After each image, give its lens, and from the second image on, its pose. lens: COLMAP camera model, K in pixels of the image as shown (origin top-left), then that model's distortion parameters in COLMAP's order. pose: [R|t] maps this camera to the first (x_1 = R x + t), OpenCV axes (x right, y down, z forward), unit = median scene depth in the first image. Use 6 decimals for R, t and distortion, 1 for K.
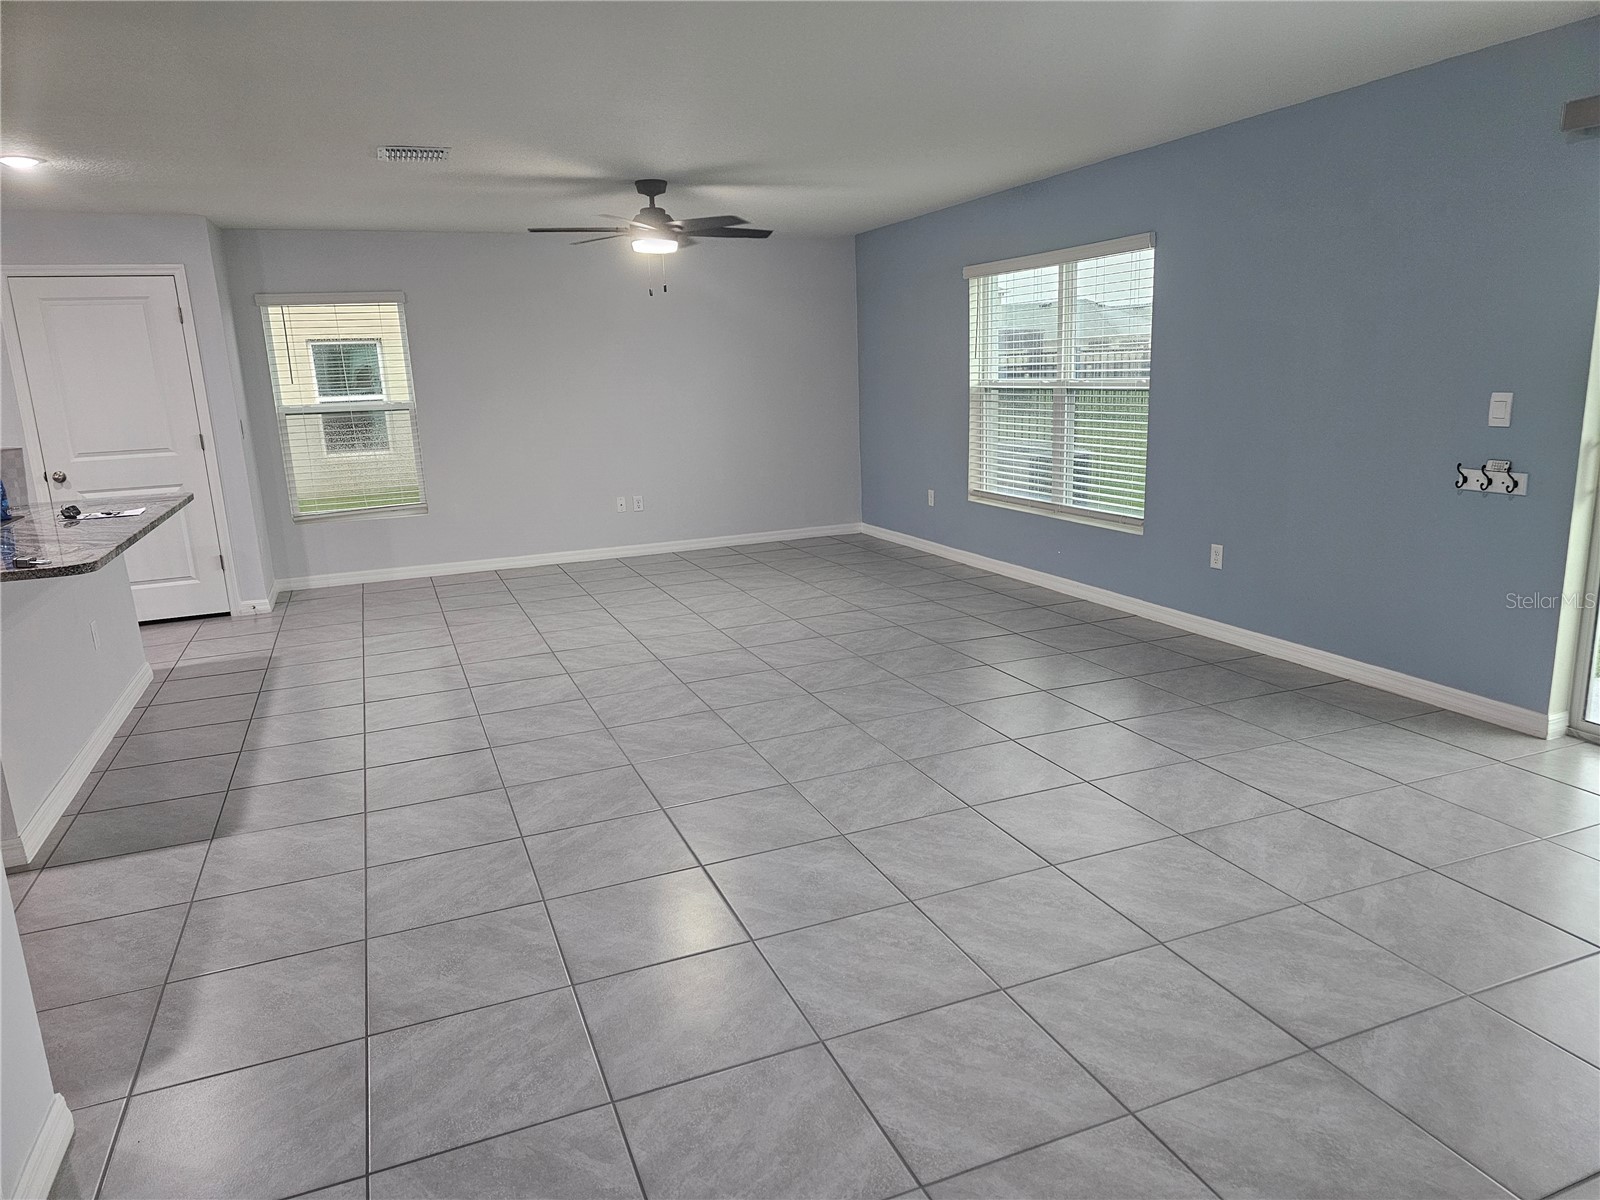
lens RADIAL K [[1063.7, 0, 796.4], [0, 1063.7, 603.5], [0, 0, 1]] dist [0.068662, -0.055415]
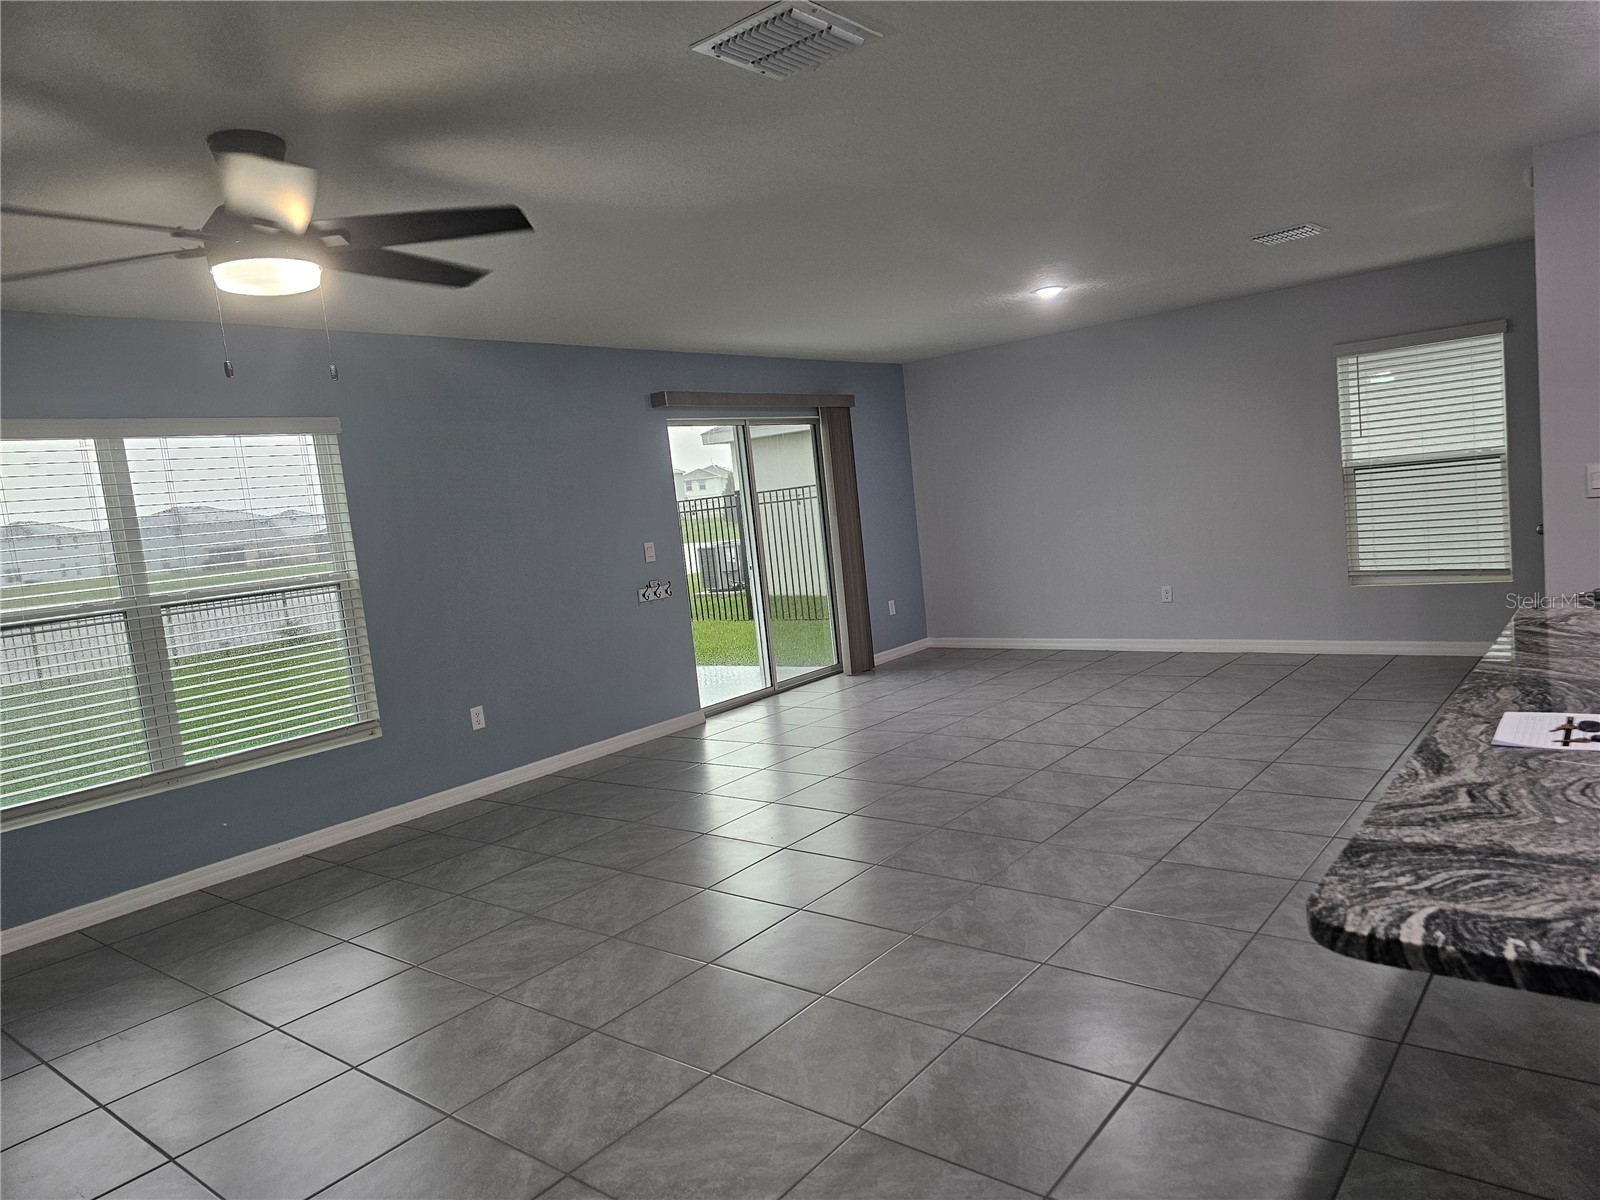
lens RADIAL K [[1072.6, 0, 808.2], [0, 1072.6, 592.7], [0, 0, 1]] dist [0.069121, -0.061872]
pose [[-0.487204, 0.009806, 0.873233, -0.844007], [0.309588, 0.936933, 0.162207, -0.276180], [-0.816571, 0.349370, -0.459514, 1.396593]]
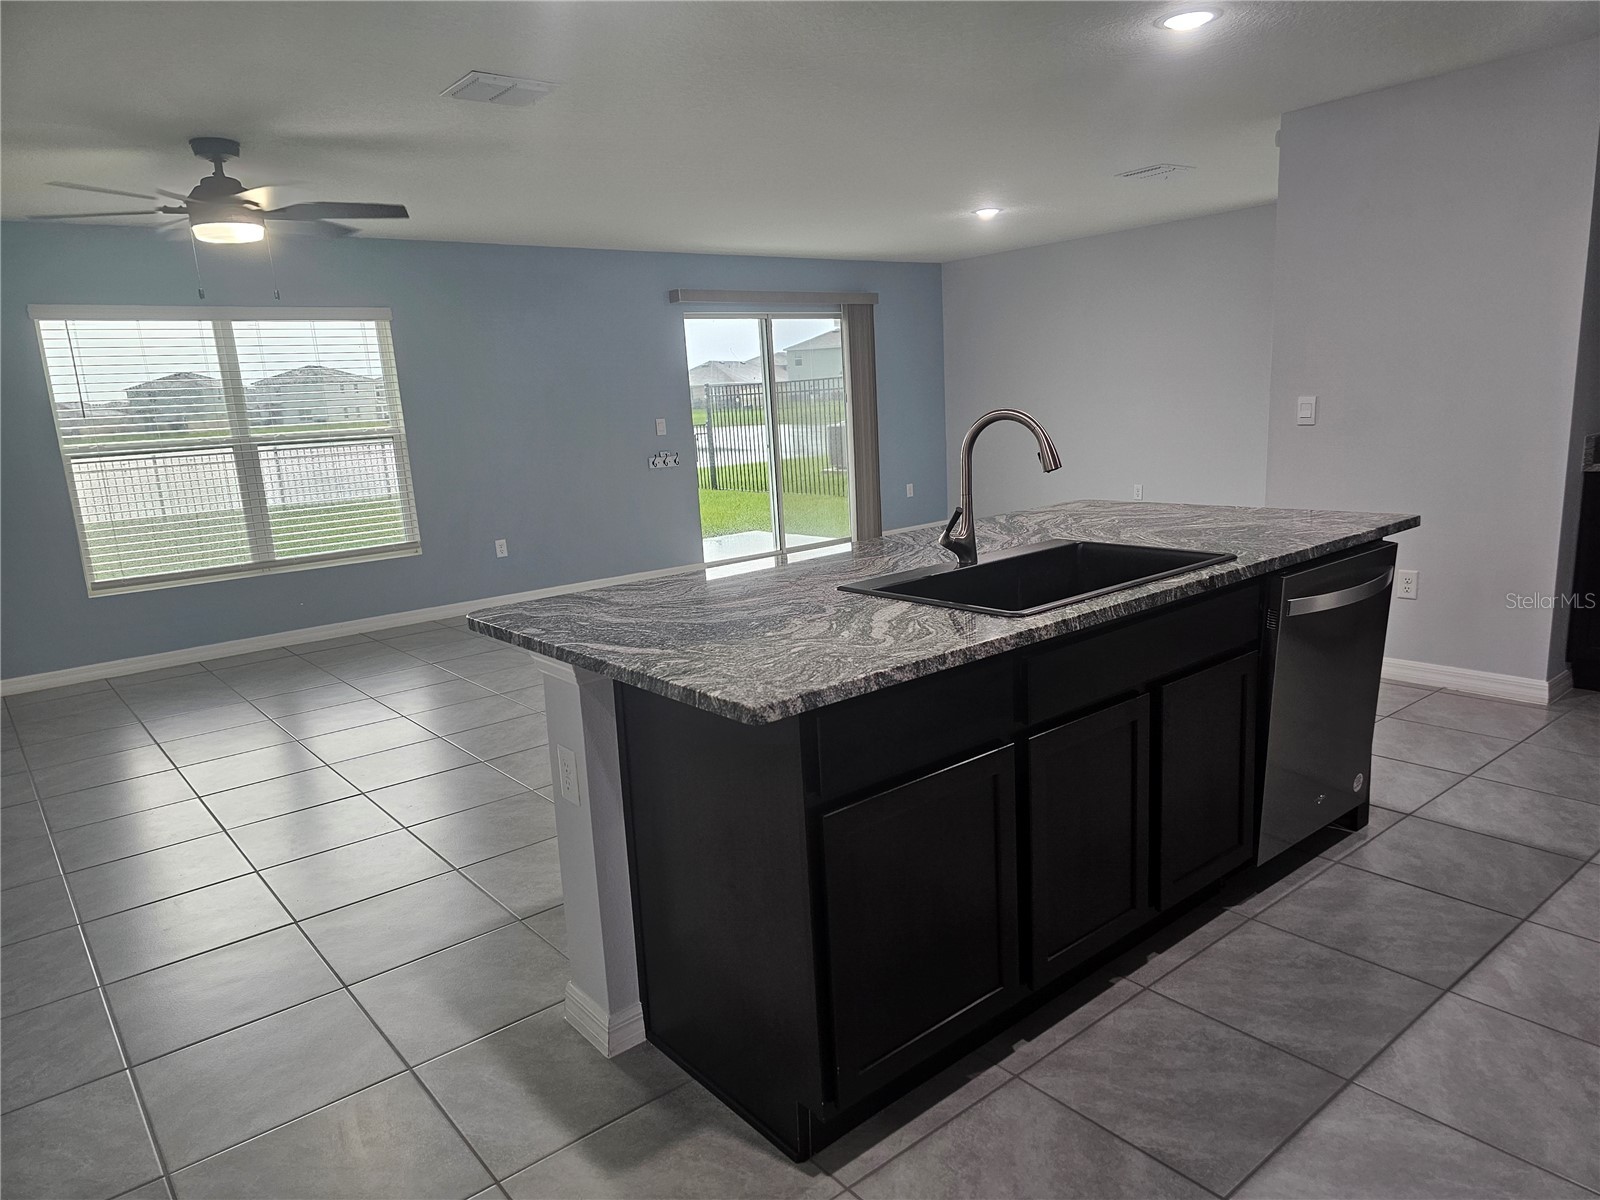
lens RADIAL K [[1076.1, 0, 813.7], [0, 1076.1, 615.4], [0, 0, 1]] dist [0.072041, -0.062816]
pose [[-0.299577, -0.141760, 0.943482, -1.261811], [0.274547, 0.934262, 0.227550, -0.201958], [-0.913717, 0.327199, -0.240963, 1.176772]]
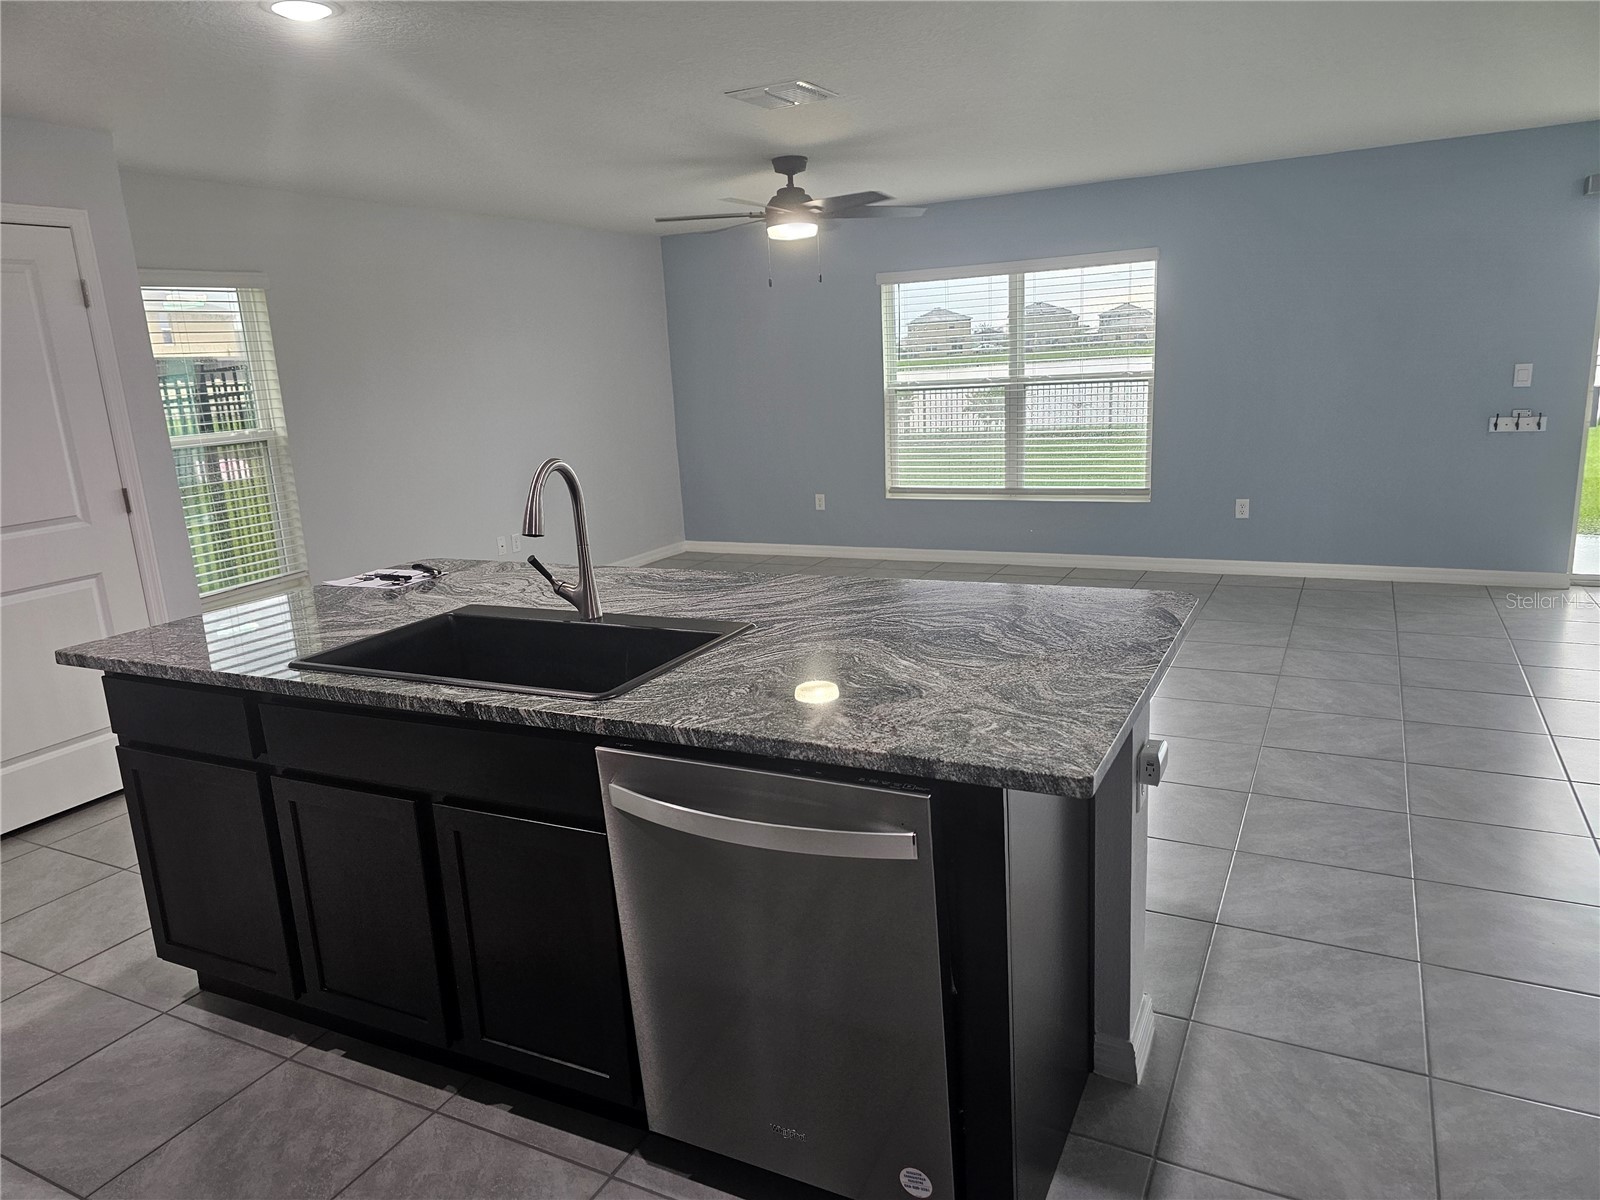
lens RADIAL K [[1070.1, 0, 775.7], [0, 1070.1, 606.4], [0, 0, 1]] dist [0.024978, -0.004525]
pose [[0.764653, -0.148648, 0.627064, -0.973176], [0.166008, 0.985630, 0.031214, -0.071986], [-0.622693, 0.080230, 0.778342, 0.441860]]
